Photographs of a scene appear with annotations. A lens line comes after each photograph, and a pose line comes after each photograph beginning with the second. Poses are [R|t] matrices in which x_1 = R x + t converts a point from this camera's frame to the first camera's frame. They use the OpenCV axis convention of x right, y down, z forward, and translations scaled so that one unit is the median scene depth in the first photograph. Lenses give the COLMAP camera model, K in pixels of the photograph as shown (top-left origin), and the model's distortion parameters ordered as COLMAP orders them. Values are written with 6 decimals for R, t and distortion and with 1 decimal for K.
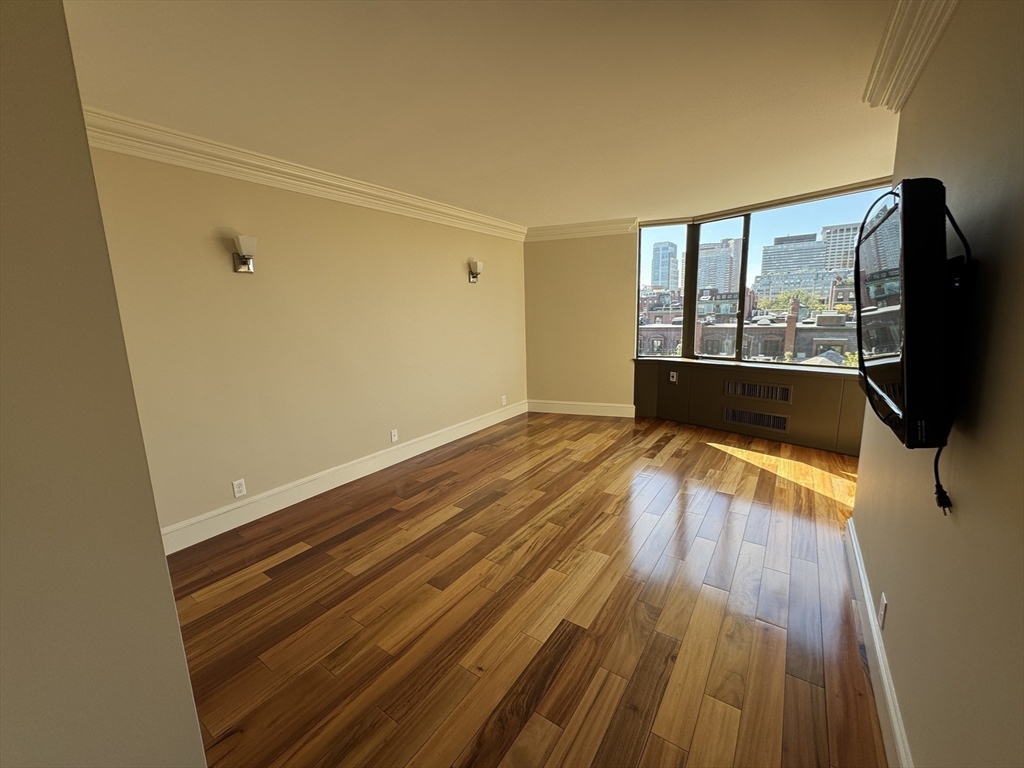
lens RADIAL K [[408.9, 0, 512.2], [0, 408.9, 386.2], [0, 0, 1]] dist [-0.004319, 0.000716]
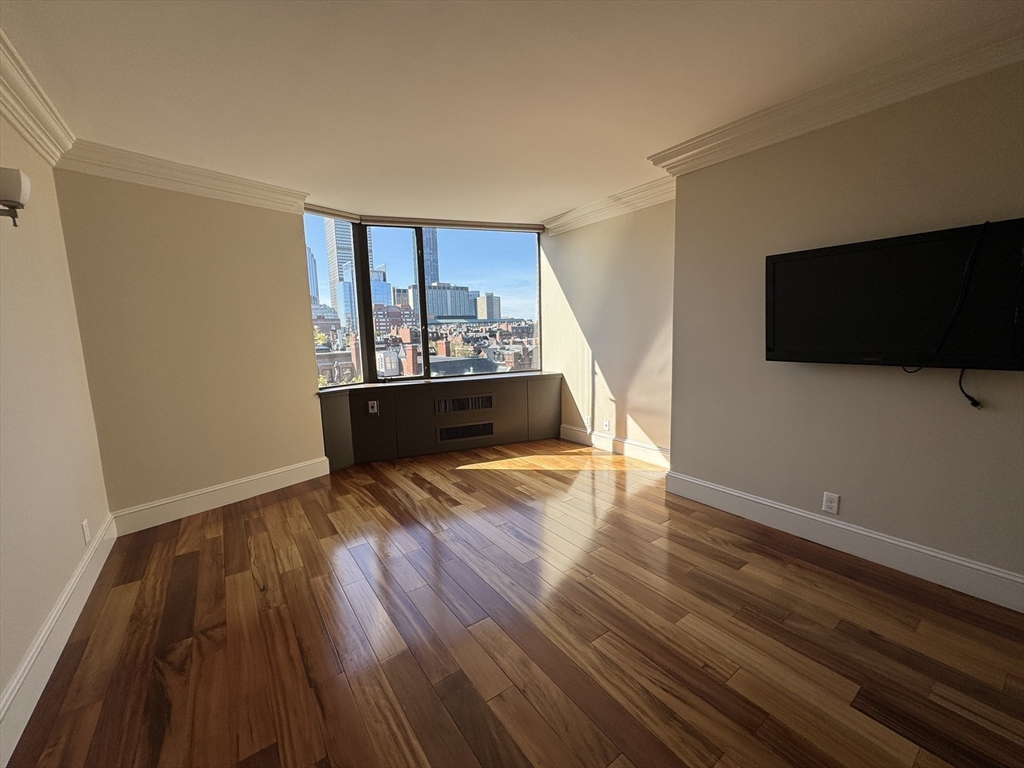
lens RADIAL K [[408.9, 0, 512.0], [0, 408.9, 381.5], [0, 0, 1]] dist [-0.004319, 0.000716]
pose [[0.334225, -0.102263, 0.936929, -0.321630], [0.186780, 0.981566, 0.040507, -0.065553], [-0.923800, 0.161461, 0.347165, 0.558297]]
